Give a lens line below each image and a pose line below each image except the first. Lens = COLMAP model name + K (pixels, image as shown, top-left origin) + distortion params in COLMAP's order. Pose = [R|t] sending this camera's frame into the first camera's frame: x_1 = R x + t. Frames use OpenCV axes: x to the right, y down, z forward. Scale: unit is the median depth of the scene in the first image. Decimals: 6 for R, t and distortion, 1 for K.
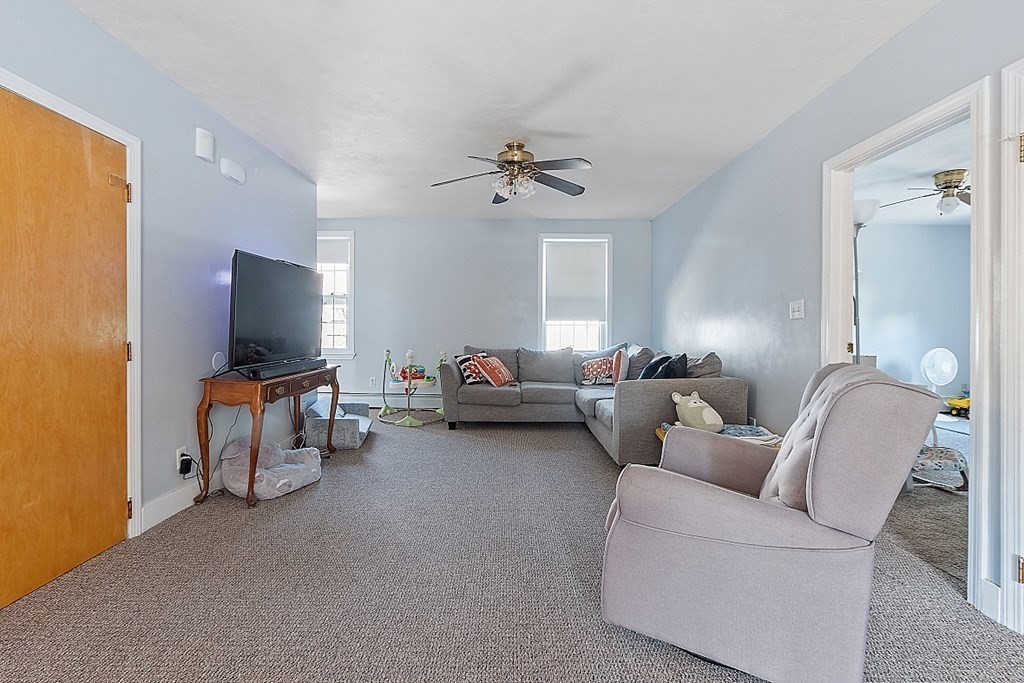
lens RADIAL K [[461.6, 0, 516.5], [0, 461.6, 333.1], [0, 0, 1]] dist [0.001328, -0.000955]
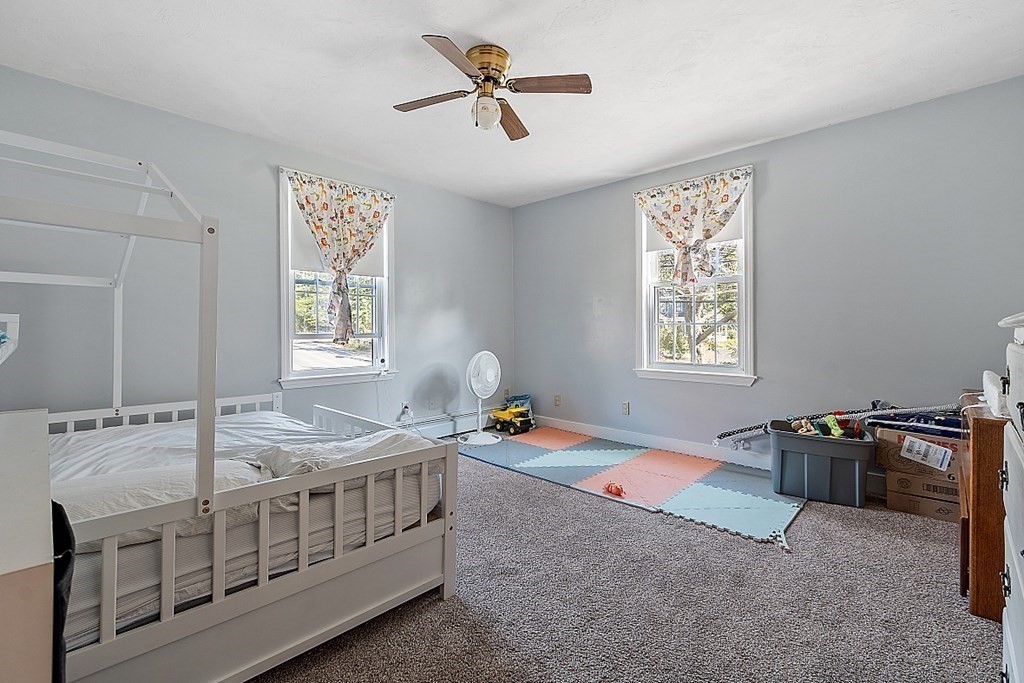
lens RADIAL K [[461.6, 0, 512.1], [0, 461.6, 333.4], [0, 0, 1]] dist [0.001328, -0.000955]
pose [[0.703885, -0.014276, 0.710170, 0.297498], [0.013106, 0.999889, 0.007110, -0.003627], [-0.710193, 0.004303, 0.703994, 0.312489]]
